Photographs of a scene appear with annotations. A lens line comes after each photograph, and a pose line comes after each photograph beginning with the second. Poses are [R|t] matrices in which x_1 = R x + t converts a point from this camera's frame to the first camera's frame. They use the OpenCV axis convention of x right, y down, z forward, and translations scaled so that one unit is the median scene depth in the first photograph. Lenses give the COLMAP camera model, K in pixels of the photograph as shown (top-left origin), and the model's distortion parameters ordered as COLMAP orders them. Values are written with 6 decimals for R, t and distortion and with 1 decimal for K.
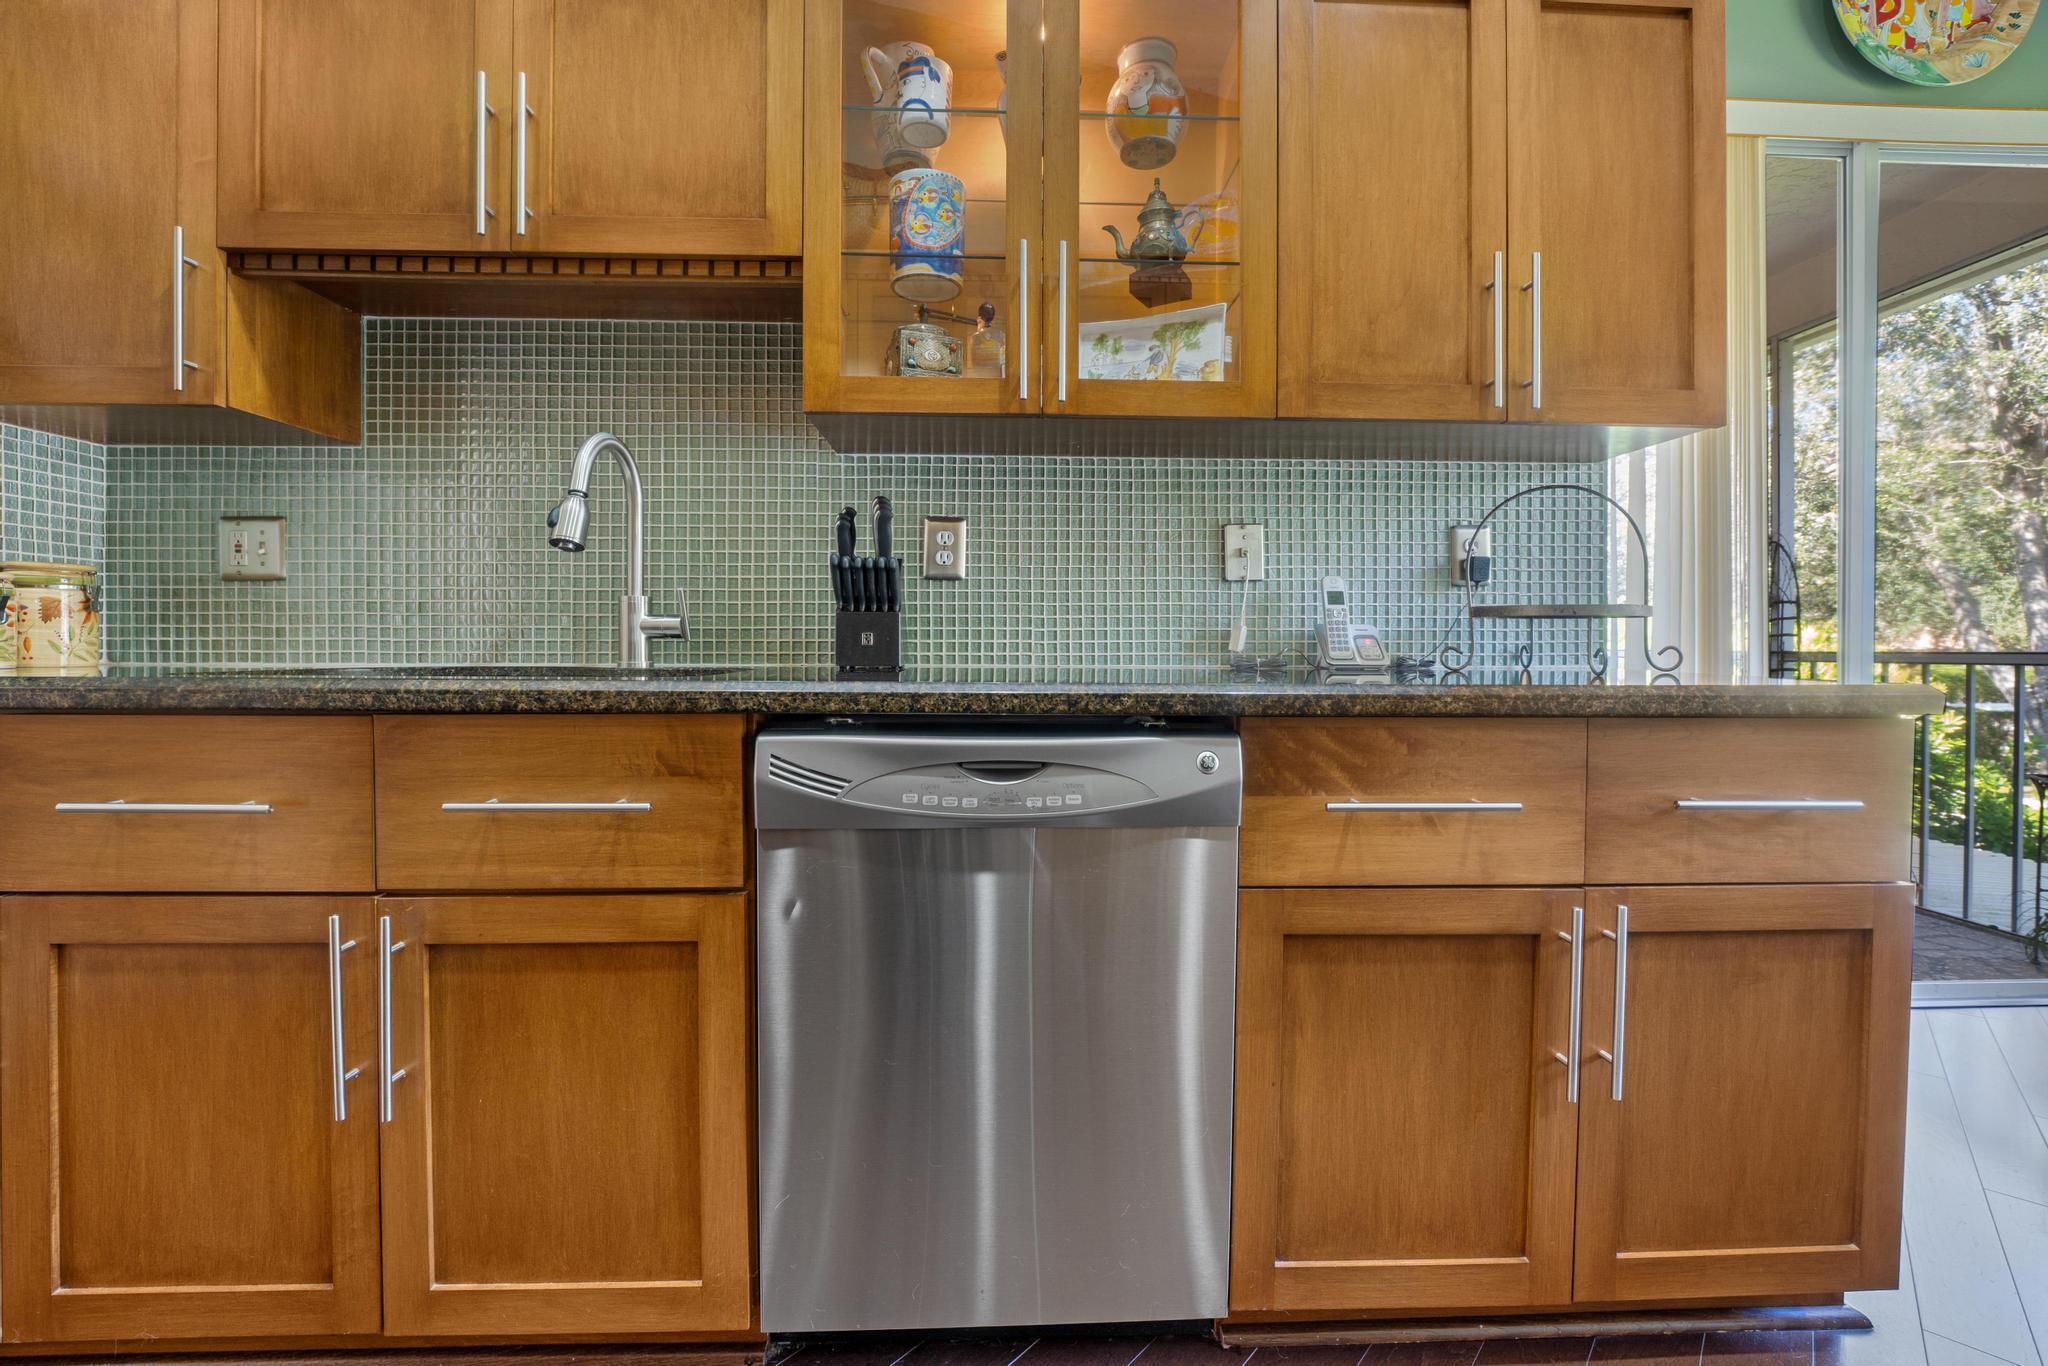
lens RADIAL K [[887.5, 0, 1023.2], [0, 887.5, 653.0], [0, 0, 1]] dist [-0.003527, -0.000501]
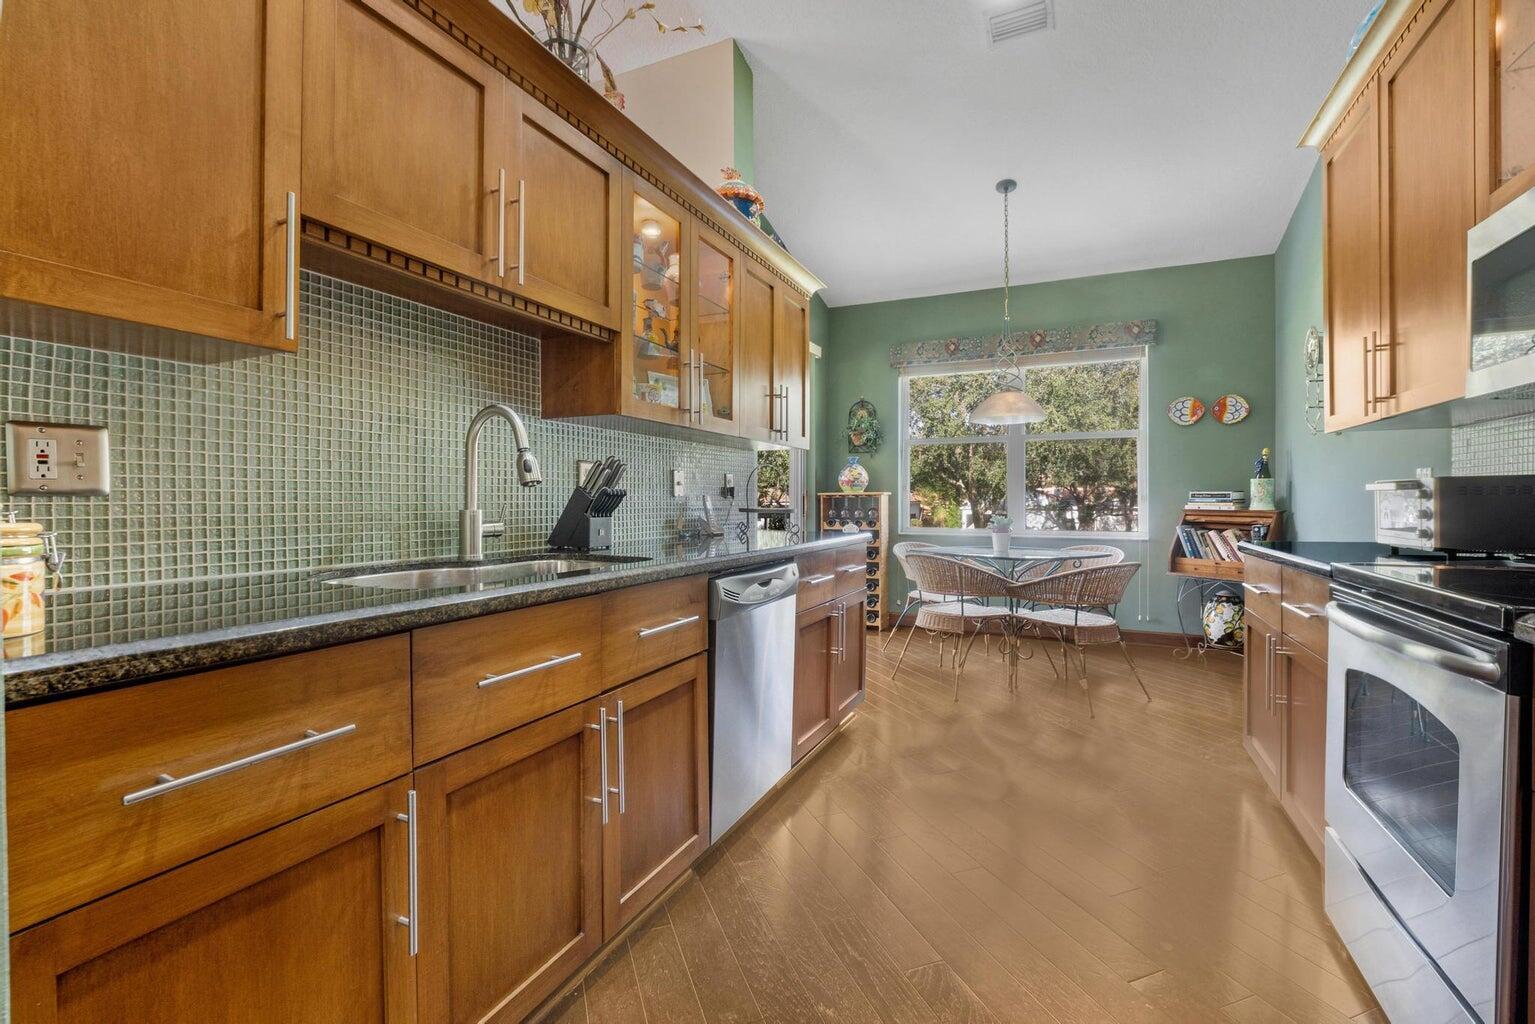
lens RADIAL K [[672.3, 0, 760.2], [0, 672.3, 502.1], [0, 0, 1]] dist [-0.001875, -0.000360]
pose [[0.454856, -0.007414, 0.890534, -1.406693], [0.006412, 0.999967, 0.005050, -0.090734], [-0.890542, 0.003413, 0.454888, 0.086878]]
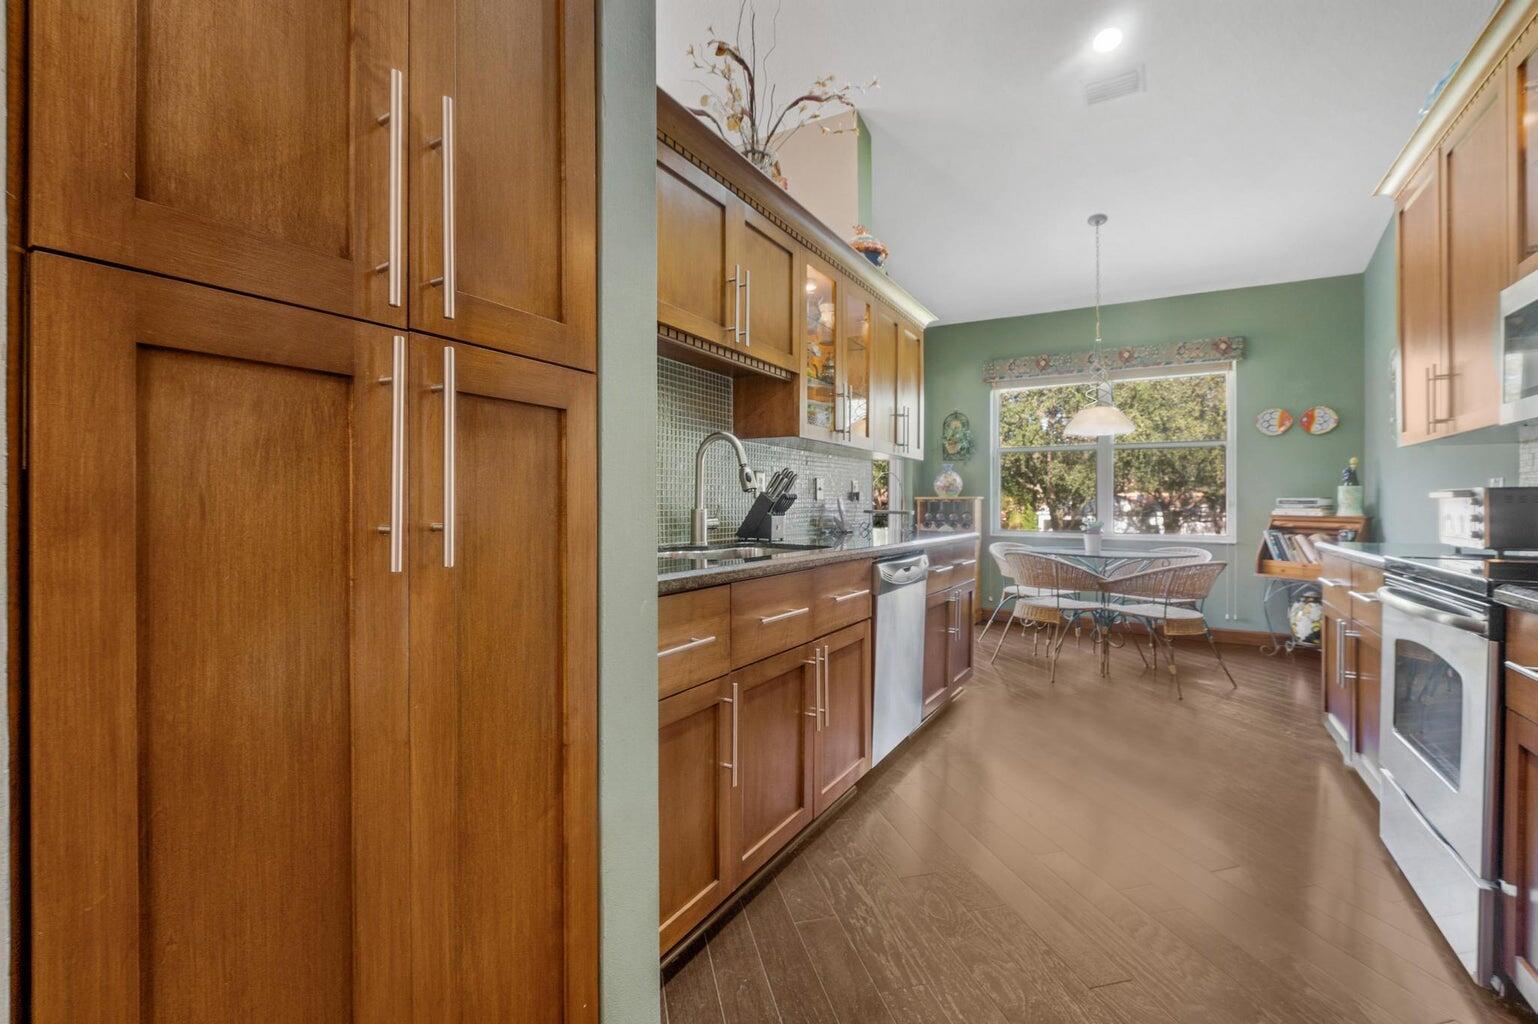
lens RADIAL K [[666.6, 0, 765.5], [0, 666.6, 498.6], [0, 0, 1]] dist [0.001779, 0.000537]
pose [[0.537272, 0.004703, 0.843396, -1.874713], [-0.000008, 0.999984, -0.005571, -0.089695], [-0.843409, 0.002986, 0.537264, 0.089204]]
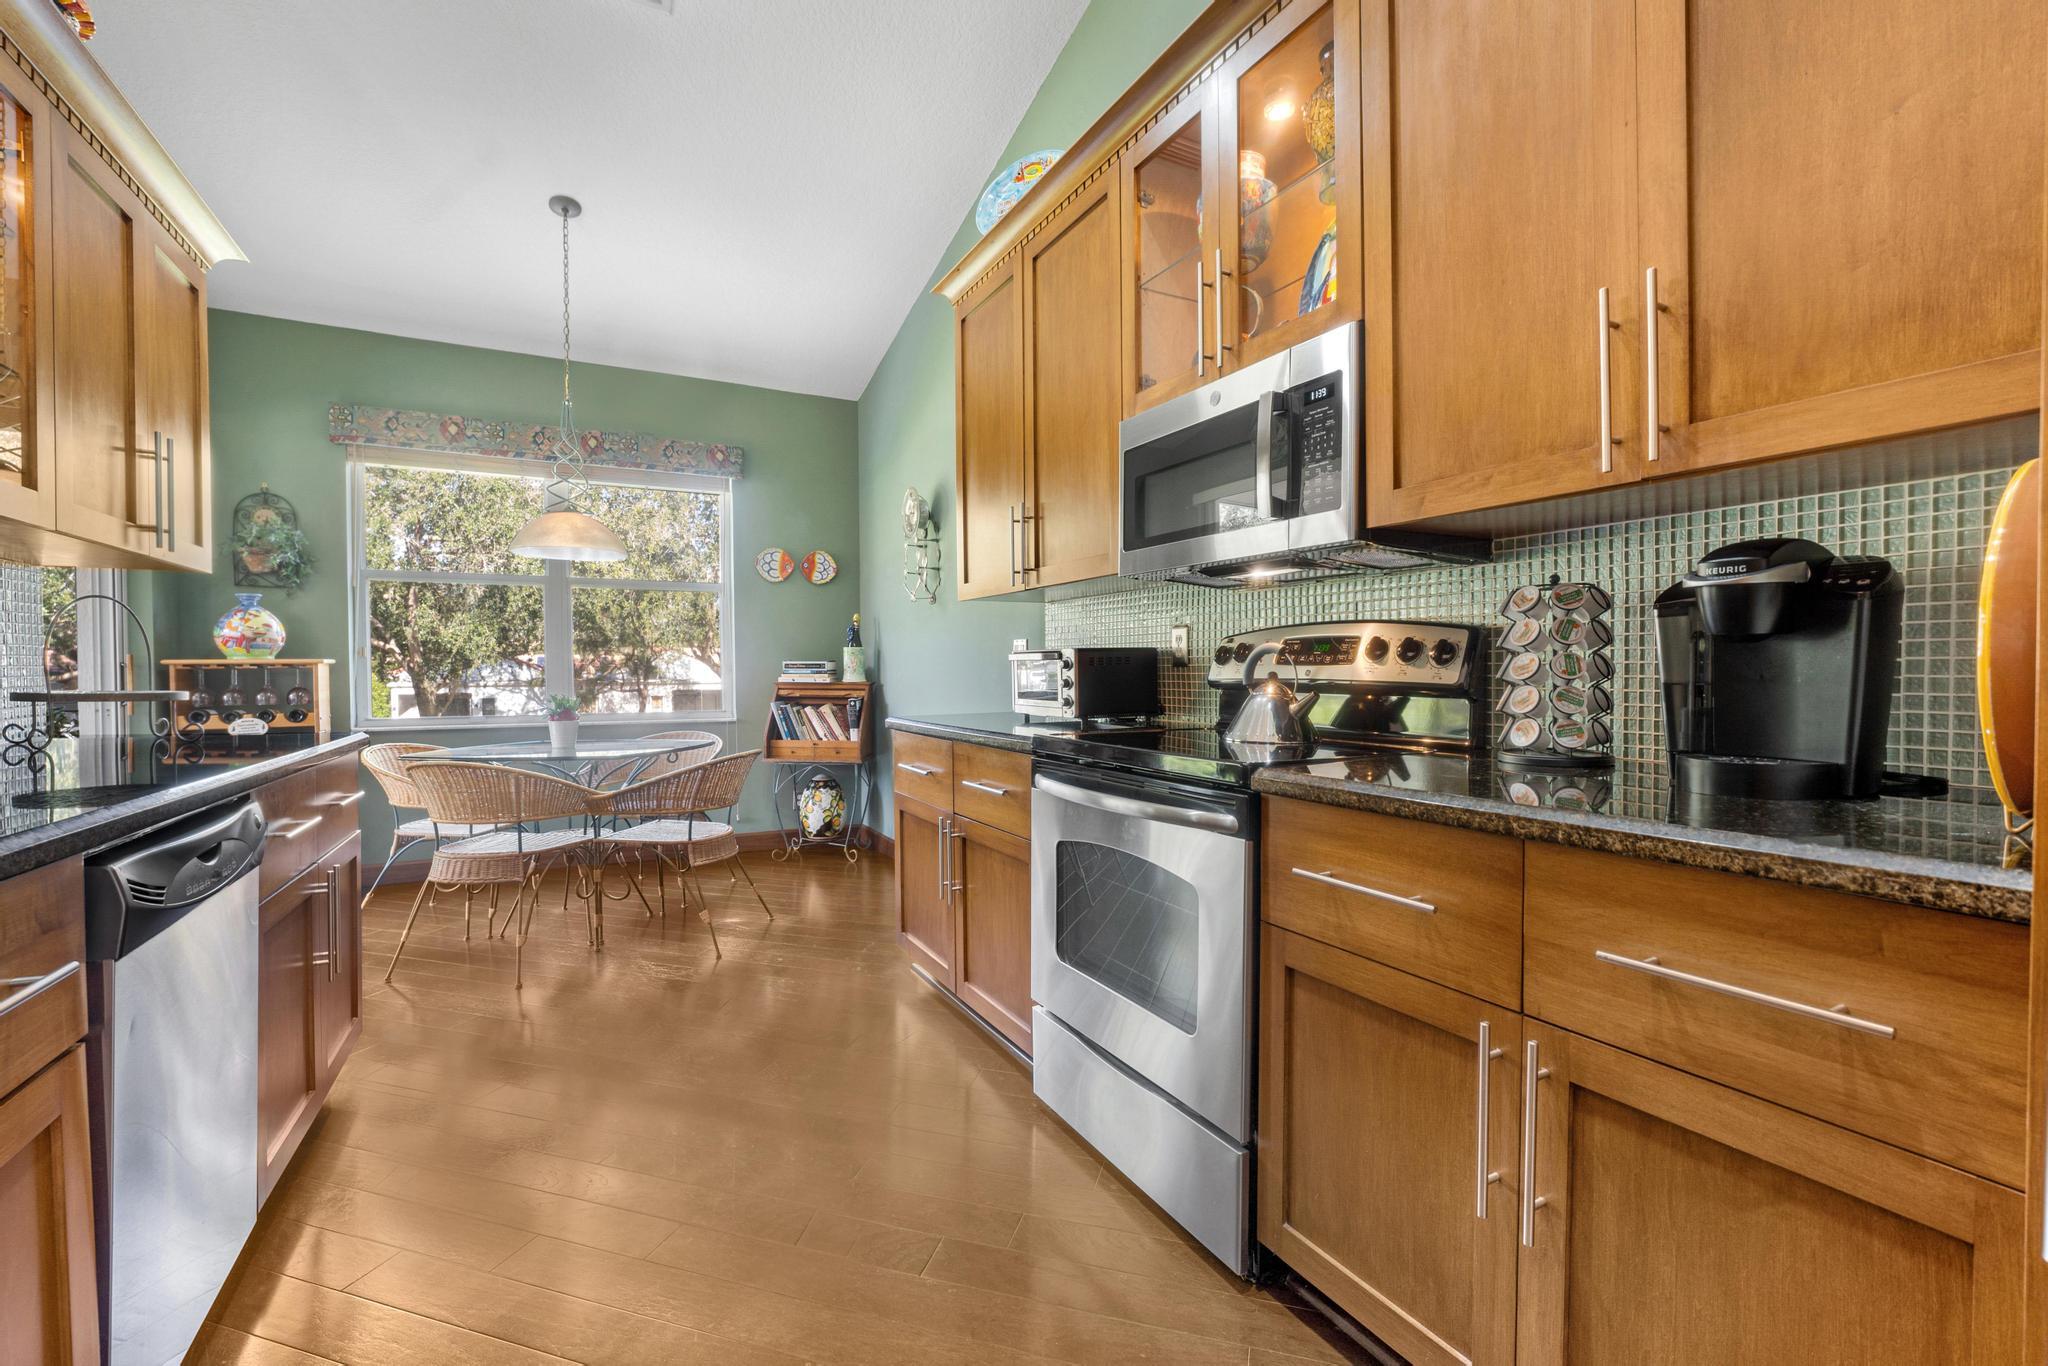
lens RADIAL K [[888.9, 0, 1024.0], [0, 888.9, 683.0], [0, 0, 1]] dist [-0.003661, -0.000363]
pose [[-0.433523, -0.016285, 0.900995, -1.250179], [0.006341, 0.999757, 0.021121, -0.092588], [-0.901120, 0.014869, -0.433315, 0.405756]]
